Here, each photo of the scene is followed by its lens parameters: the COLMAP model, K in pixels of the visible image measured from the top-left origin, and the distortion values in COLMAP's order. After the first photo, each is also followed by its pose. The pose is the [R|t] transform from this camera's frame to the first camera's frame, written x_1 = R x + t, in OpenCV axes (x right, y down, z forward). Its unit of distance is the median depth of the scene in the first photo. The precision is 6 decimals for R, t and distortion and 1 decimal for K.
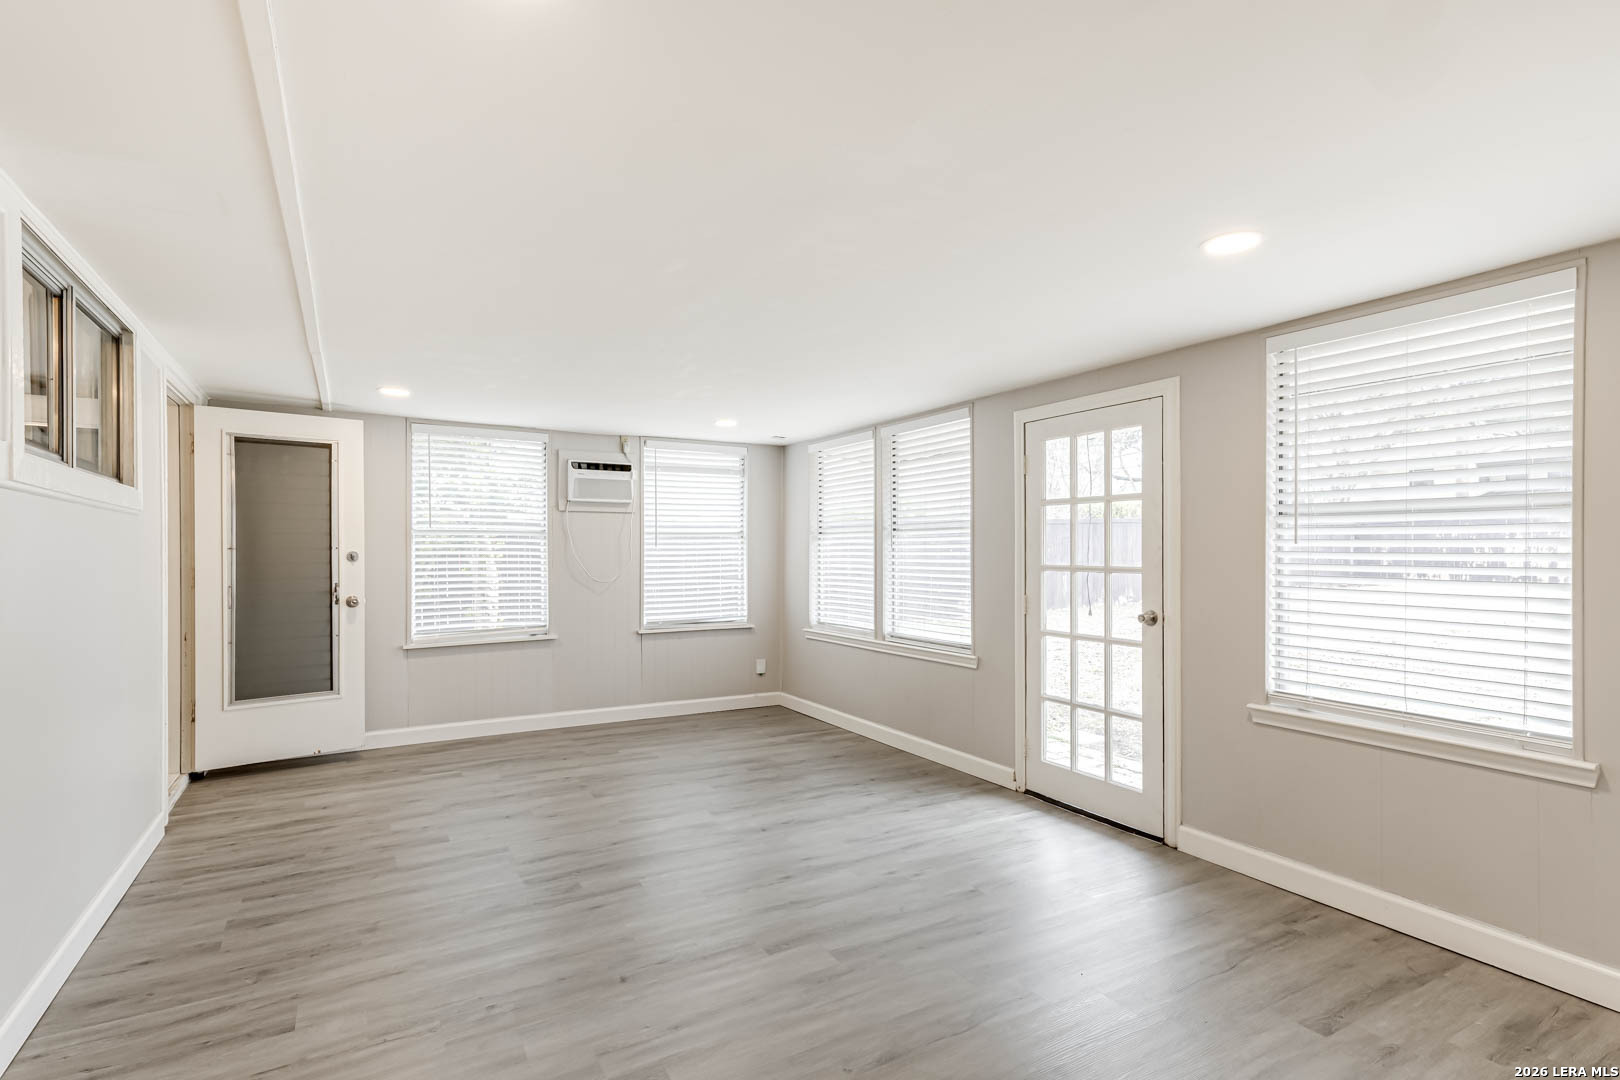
lens RADIAL K [[754.5, 0, 808.6], [0, 754.5, 549.5], [0, 0, 1]] dist [0.015401, -0.000165]
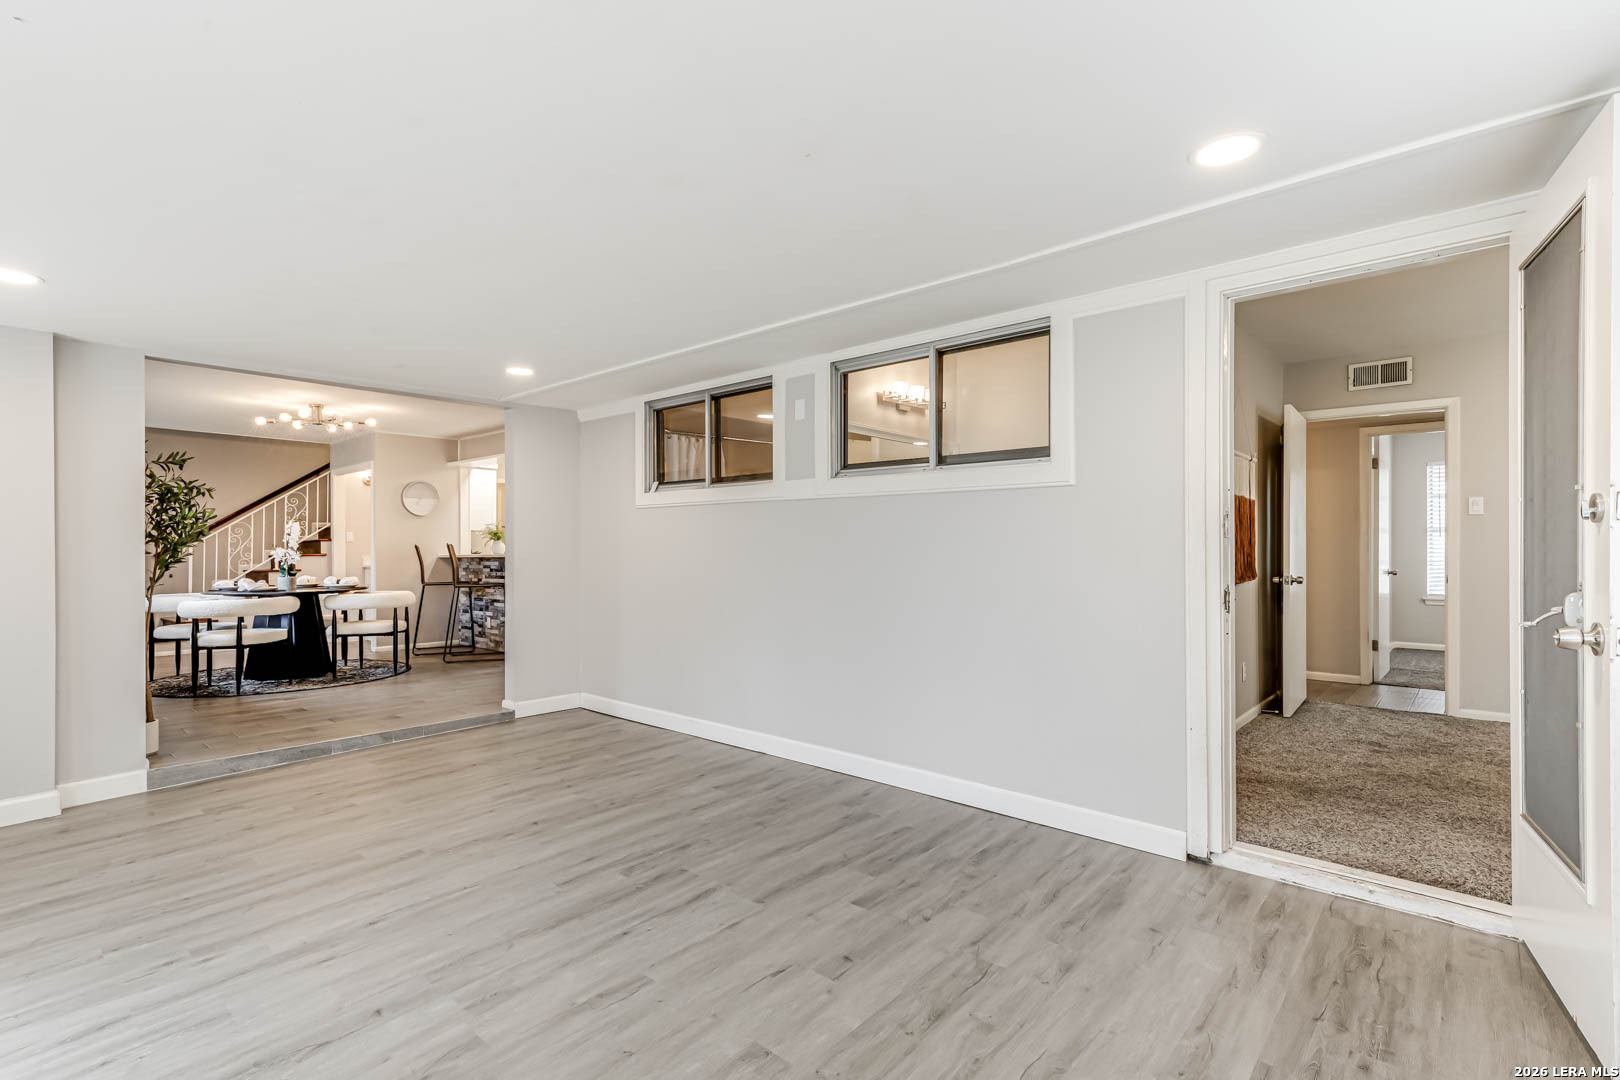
lens RADIAL K [[754.5, 0, 804.7], [0, 754.5, 552.1], [0, 0, 1]] dist [0.015401, -0.000165]
pose [[-0.953132, 0.006455, -0.302485, -0.227180], [0.006006, 0.999979, 0.002416, 0.033281], [0.302495, 0.000486, -0.953151, 1.929568]]
